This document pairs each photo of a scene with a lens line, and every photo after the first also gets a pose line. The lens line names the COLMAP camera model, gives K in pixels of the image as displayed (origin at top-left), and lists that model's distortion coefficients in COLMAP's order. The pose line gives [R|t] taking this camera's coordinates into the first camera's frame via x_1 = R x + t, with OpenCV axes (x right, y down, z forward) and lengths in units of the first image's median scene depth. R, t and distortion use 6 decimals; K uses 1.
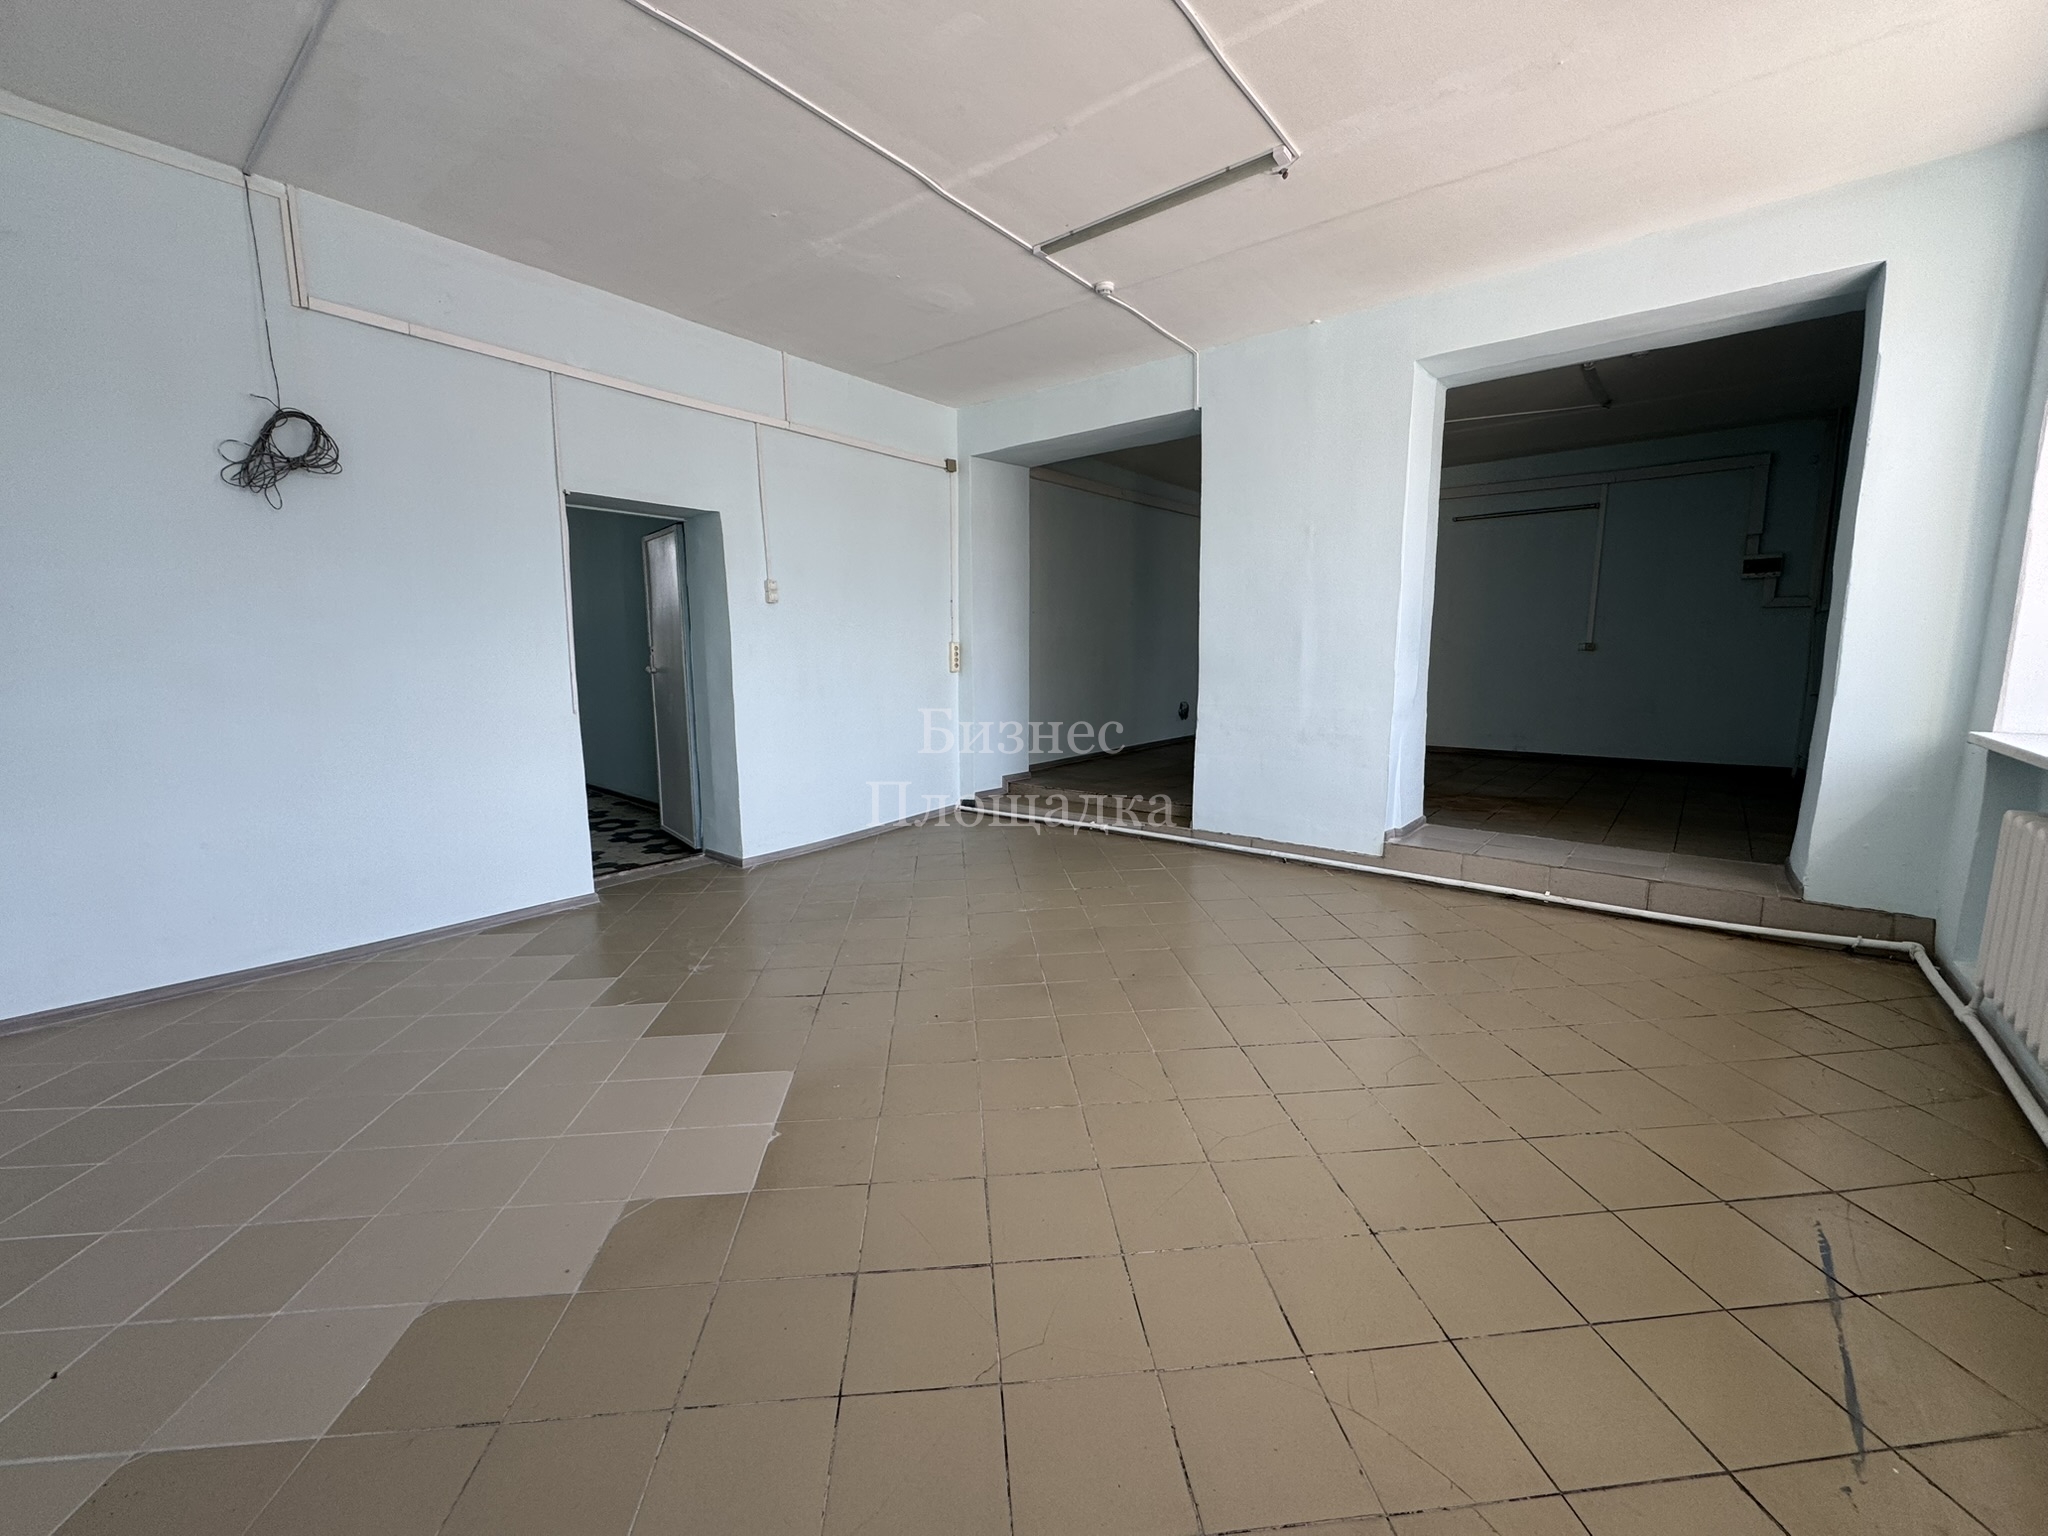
lens RADIAL K [[813.8, 0, 1025.8], [0, 813.8, 765.3], [0, 0, 1]] dist [-0.002290, 0.000379]
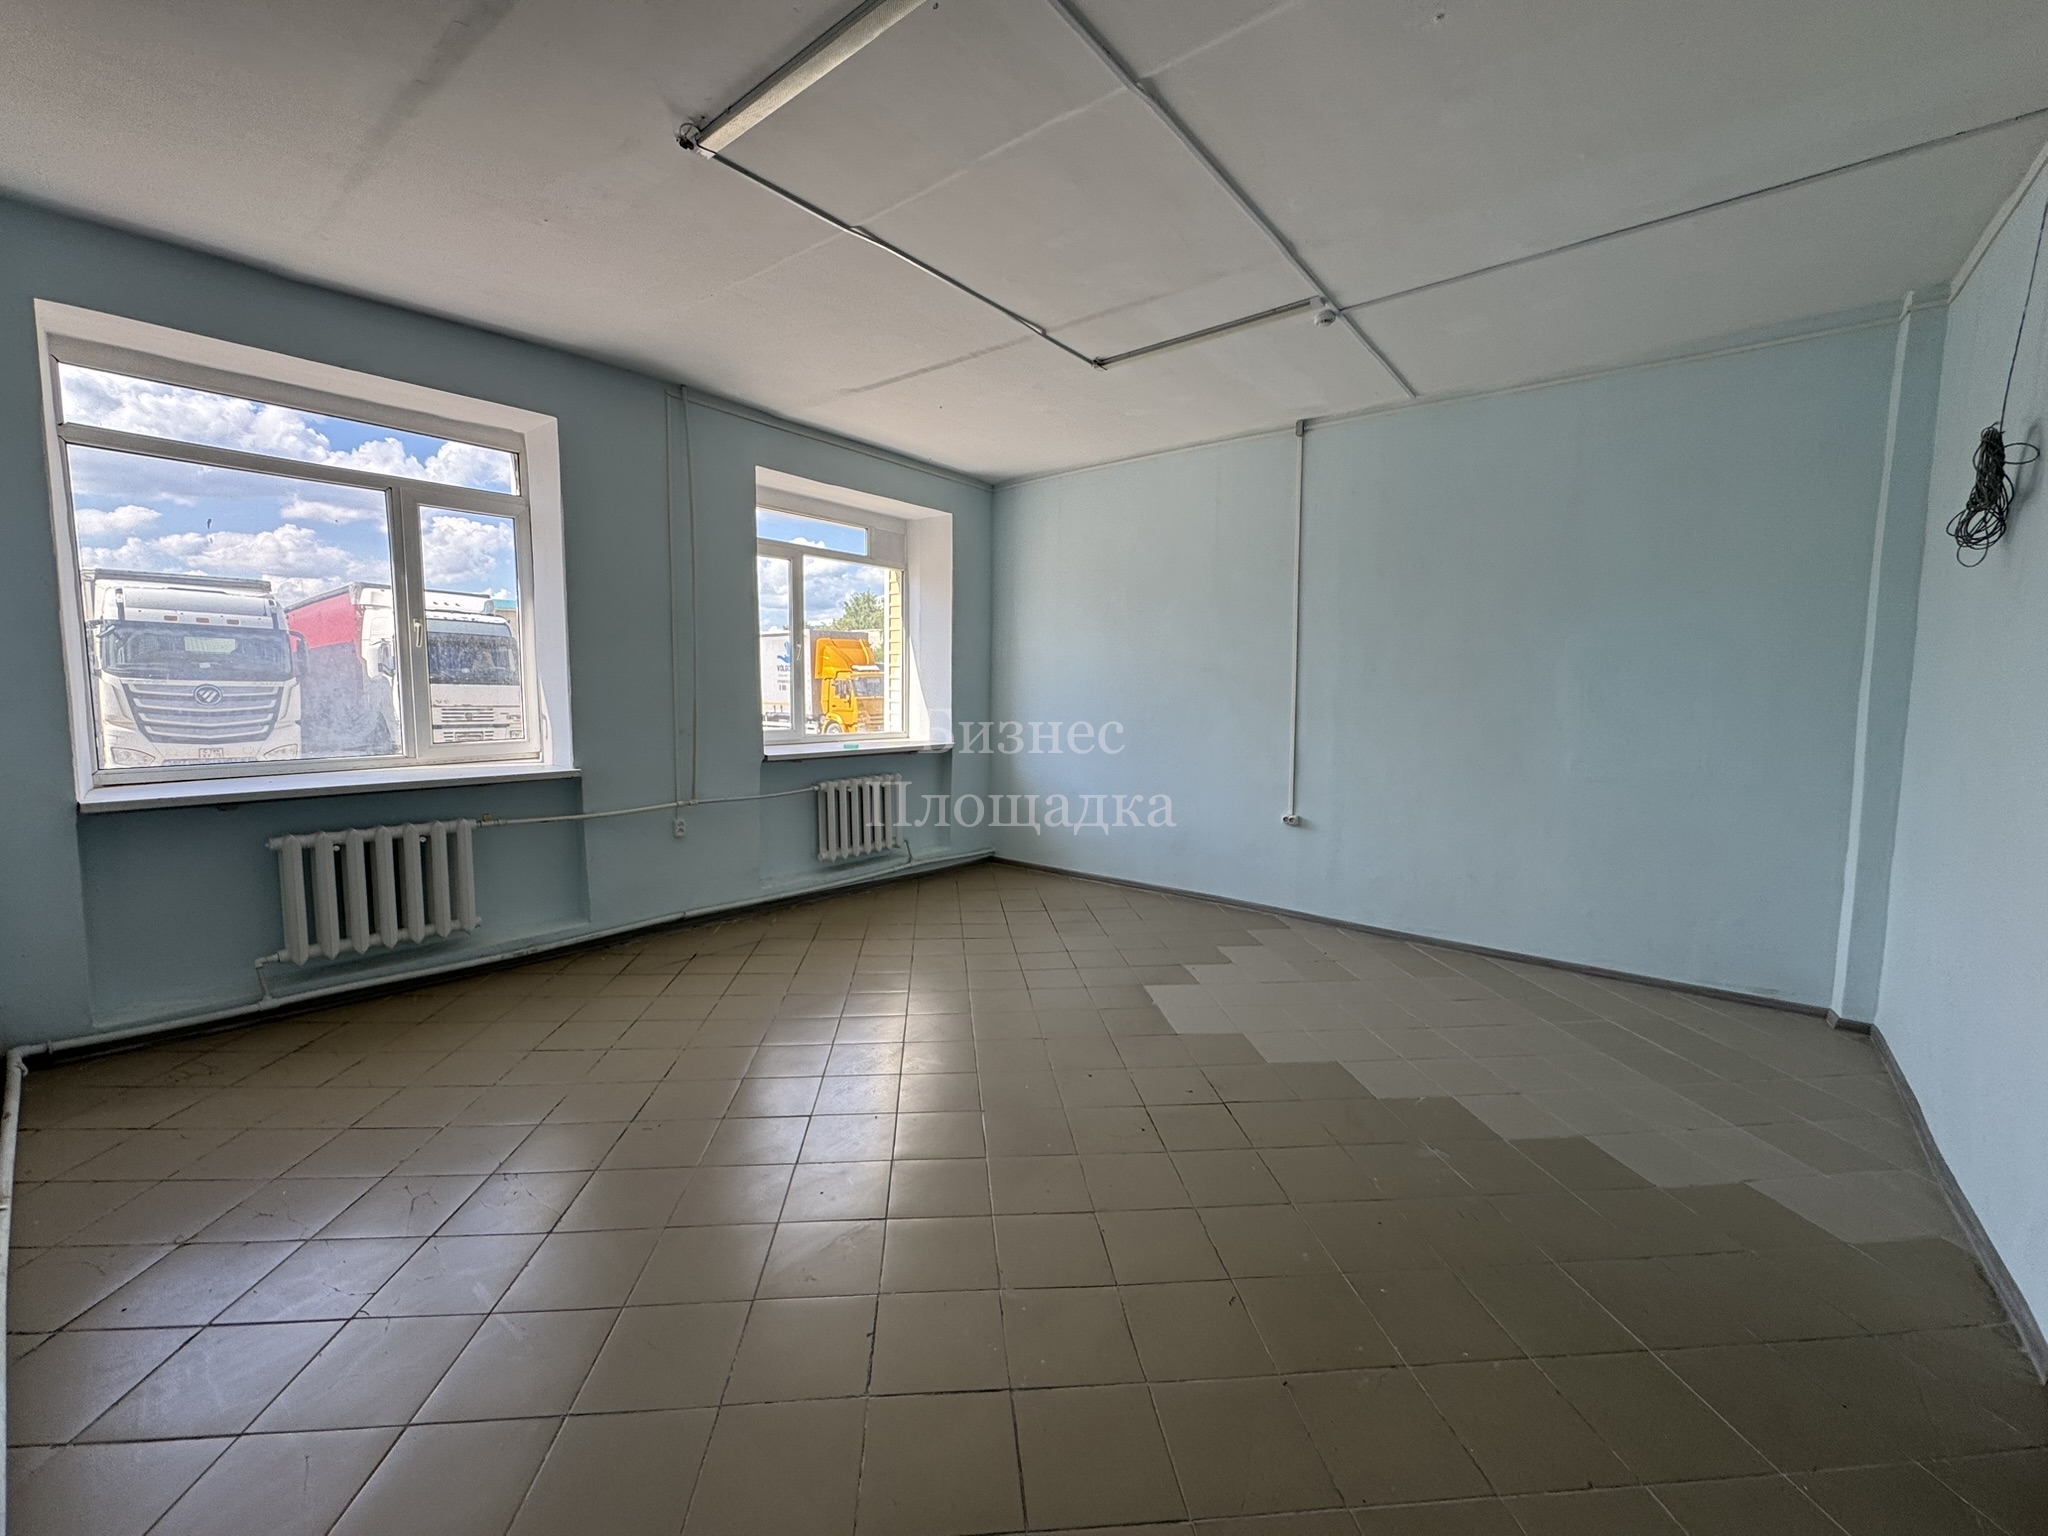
lens RADIAL K [[813.8, 0, 1025.3], [0, 813.8, 762.7], [0, 0, 1]] dist [-0.002290, 0.000379]
pose [[-0.999977, -0.006427, -0.002110, -0.017789], [-0.006742, 0.972221, 0.233969, -0.204386], [0.000547, 0.233978, -0.972242, 1.193783]]
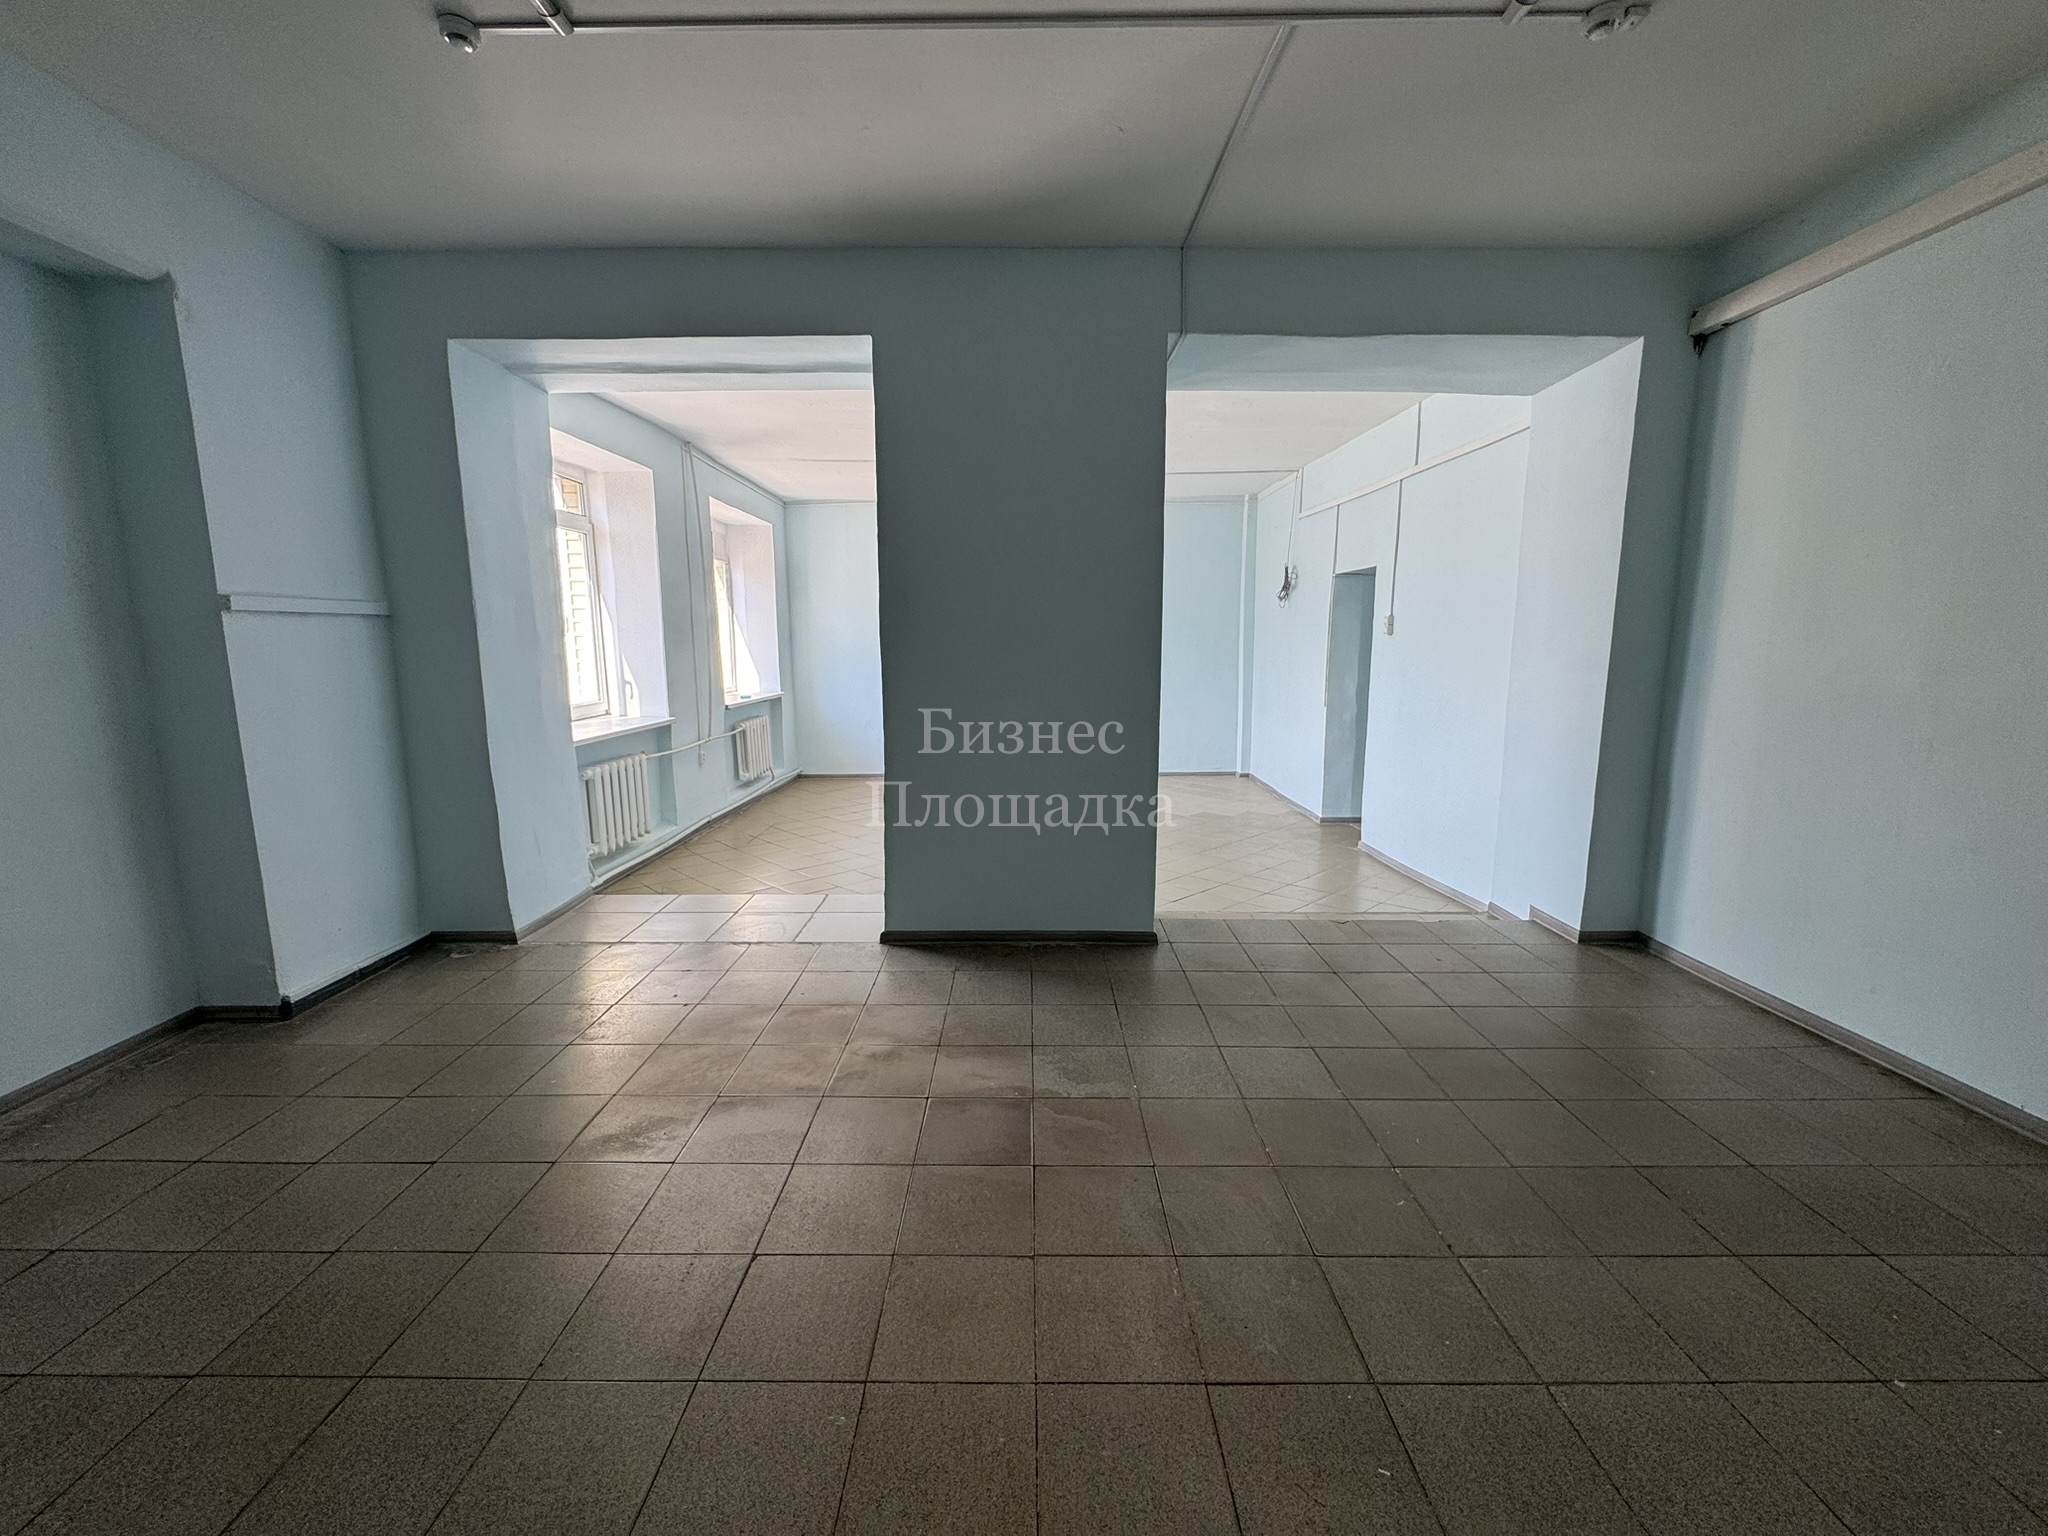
lens RADIAL K [[813.8, 0, 1023.5], [0, 813.8, 763.0], [0, 0, 1]] dist [-0.002290, 0.000379]
pose [[-0.776805, 0.103570, -0.621166, 0.848640], [-0.081947, 0.961371, 0.262773, -0.298050], [0.624386, 0.255026, -0.738311, 1.632985]]
